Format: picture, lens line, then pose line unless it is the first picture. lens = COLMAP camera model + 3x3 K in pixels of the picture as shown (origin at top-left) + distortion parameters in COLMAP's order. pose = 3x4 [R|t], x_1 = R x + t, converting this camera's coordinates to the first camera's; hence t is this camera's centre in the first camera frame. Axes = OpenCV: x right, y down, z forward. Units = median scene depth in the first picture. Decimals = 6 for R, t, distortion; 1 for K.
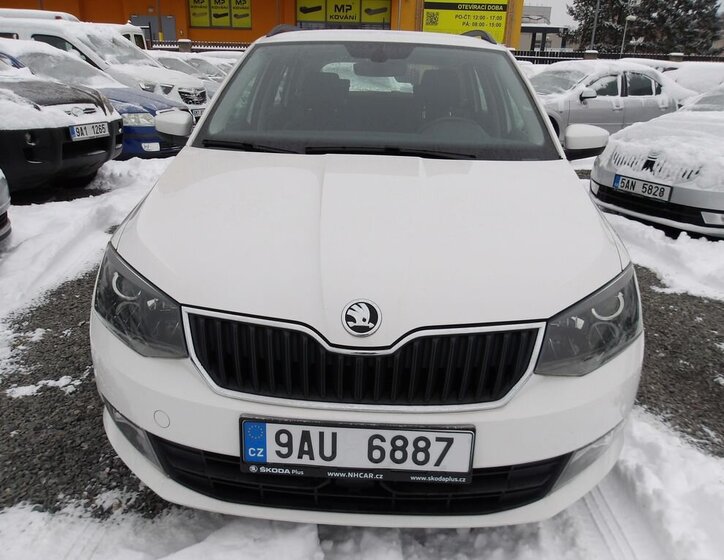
lens RADIAL K [[630.9, 0, 359.8], [0, 630.9, 278.7], [0, 0, 1]] dist [0.005151, -0.008445]
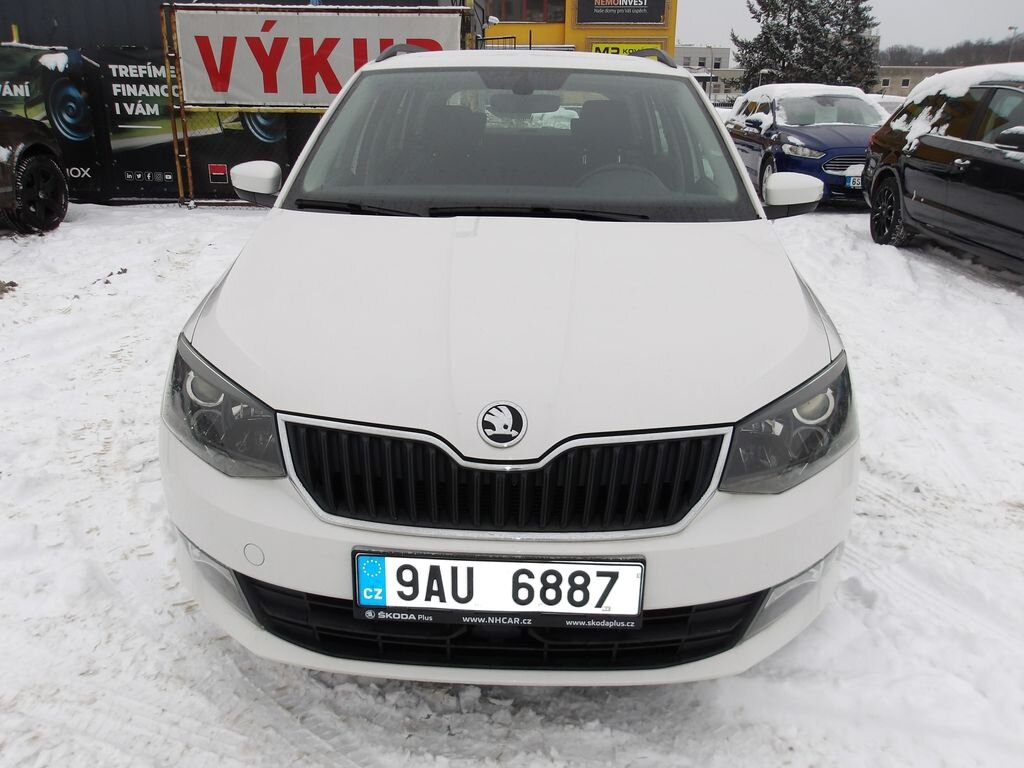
lens RADIAL K [[864.2, 0, 512.0], [0, 864.2, 383.6], [0, 0, 1]] dist [-0.000221, 0.016605]
pose [[0.999884, -0.013396, 0.007287, 0.007770], [0.013349, 0.999890, 0.006442, 0.003302], [-0.007372, -0.006344, 0.999953, -0.096865]]
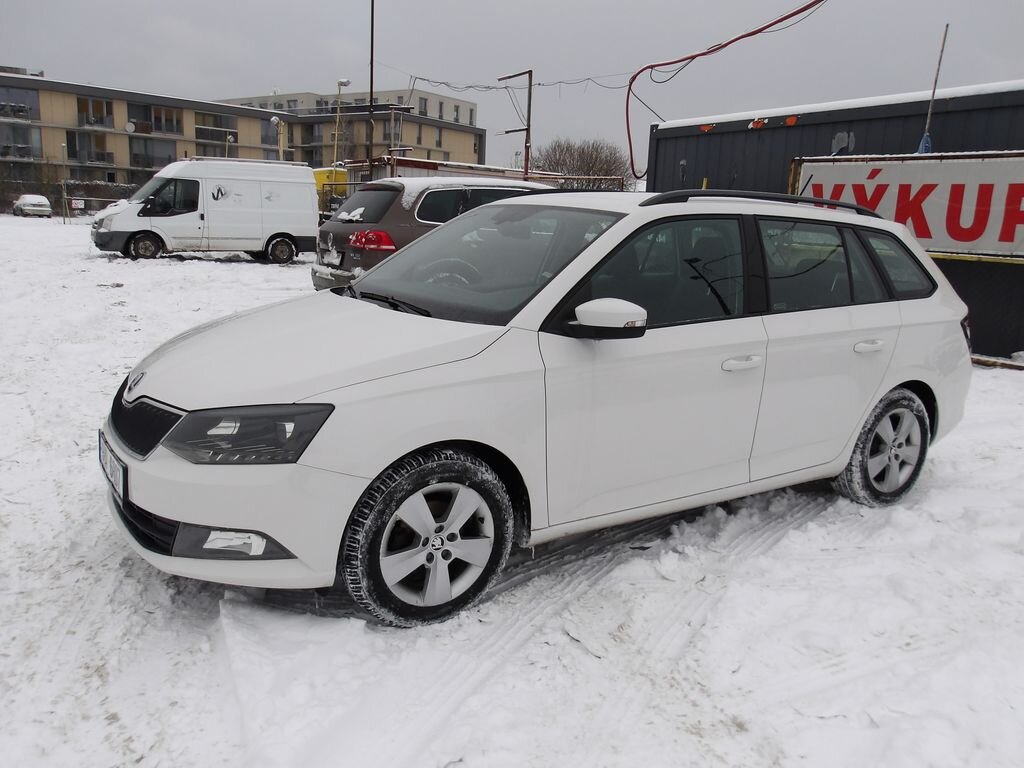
lens RADIAL K [[864.2, 0, 507.2], [0, 864.2, 387.6], [0, 0, 1]] dist [-0.000221, 0.016605]
pose [[0.576491, 0.167134, -0.799828, 2.137396], [-0.285637, 0.958321, -0.005625, -0.161567], [0.765552, 0.231703, 0.600204, 0.438683]]
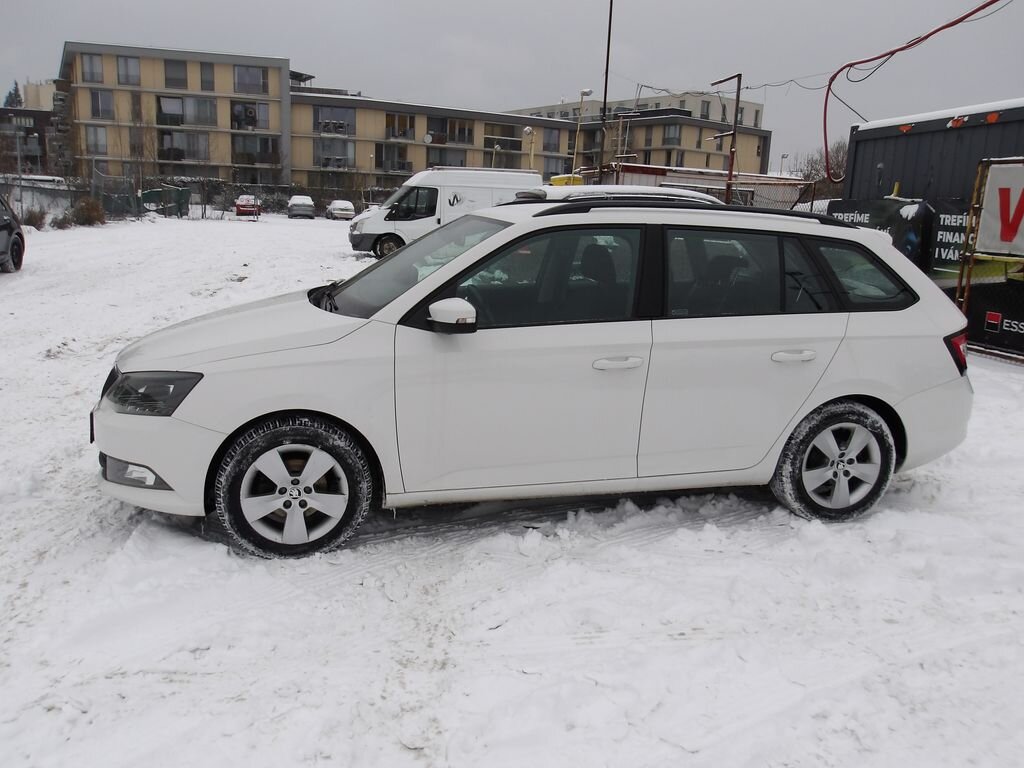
lens RADIAL K [[864.2, 0, 509.5], [0, 864.2, 394.4], [0, 0, 1]] dist [-0.000221, 0.016605]
pose [[0.283522, 0.198776, -0.938138, 2.883470], [-0.334855, 0.937224, 0.097383, -0.471566], [0.898603, 0.286530, 0.332284, 1.216159]]
